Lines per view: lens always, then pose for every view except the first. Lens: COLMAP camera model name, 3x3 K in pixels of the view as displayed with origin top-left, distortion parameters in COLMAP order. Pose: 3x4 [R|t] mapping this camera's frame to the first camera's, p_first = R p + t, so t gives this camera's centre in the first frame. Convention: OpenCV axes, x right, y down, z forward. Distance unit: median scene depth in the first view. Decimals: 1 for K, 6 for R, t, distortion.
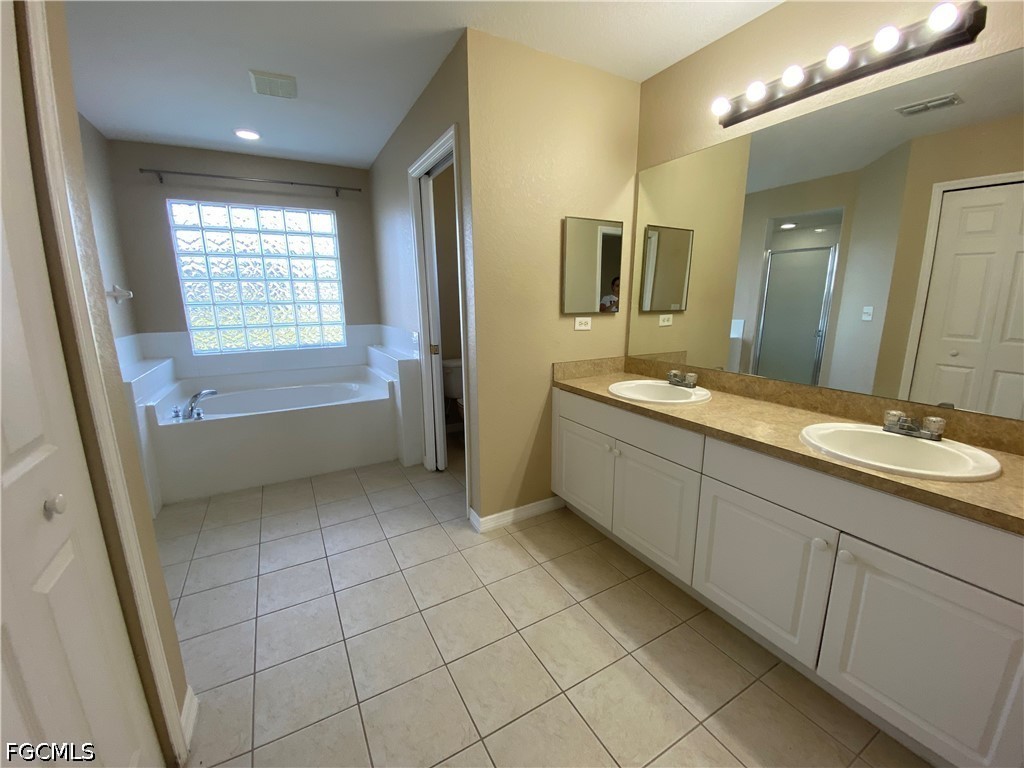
lens RADIAL K [[414.7, 0, 515.1], [0, 414.7, 381.6], [0, 0, 1]] dist [0.003981, -0.005779]
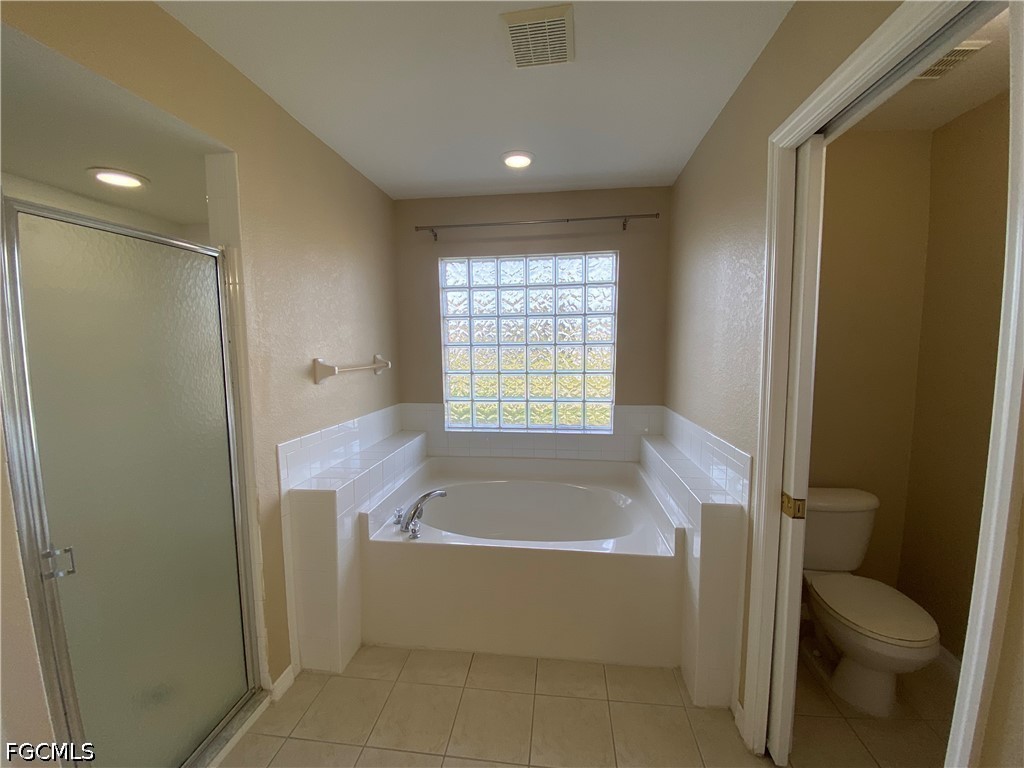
lens RADIAL K [[414.7, 0, 513.1], [0, 414.7, 384.3], [0, 0, 1]] dist [0.003981, -0.005779]
pose [[0.806265, 0.062451, -0.588249, -0.162234], [-0.121512, 0.990691, -0.061371, -0.129543], [0.578940, 0.120960, 0.806348, 0.385814]]
